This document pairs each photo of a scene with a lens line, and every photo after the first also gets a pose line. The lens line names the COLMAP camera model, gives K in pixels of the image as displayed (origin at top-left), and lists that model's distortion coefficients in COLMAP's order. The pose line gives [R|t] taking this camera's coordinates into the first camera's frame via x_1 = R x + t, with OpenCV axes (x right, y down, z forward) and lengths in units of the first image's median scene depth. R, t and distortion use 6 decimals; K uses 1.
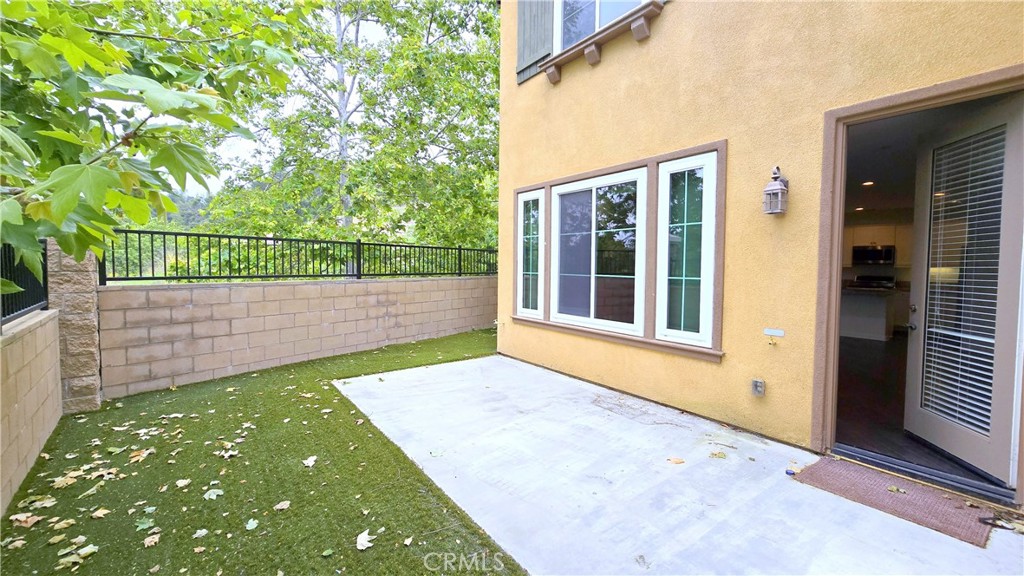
lens RADIAL K [[416.4, 0, 503.8], [0, 416.4, 281.0], [0, 0, 1]] dist [-0.001546, -0.000137]
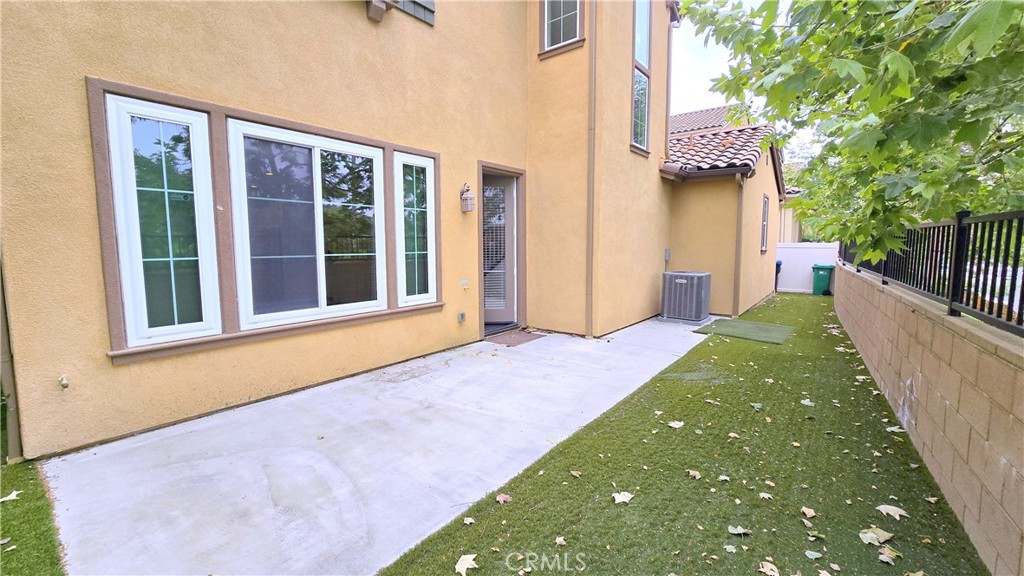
lens RADIAL K [[420.5, 0, 515.6], [0, 420.5, 281.9], [0, 0, 1]] dist [-0.001456, -0.000072]
pose [[-0.284541, -0.095192, 0.953926, -0.797946], [0.038891, 0.993093, 0.110701, -0.044027], [-0.957875, 0.068598, -0.278873, 0.987781]]
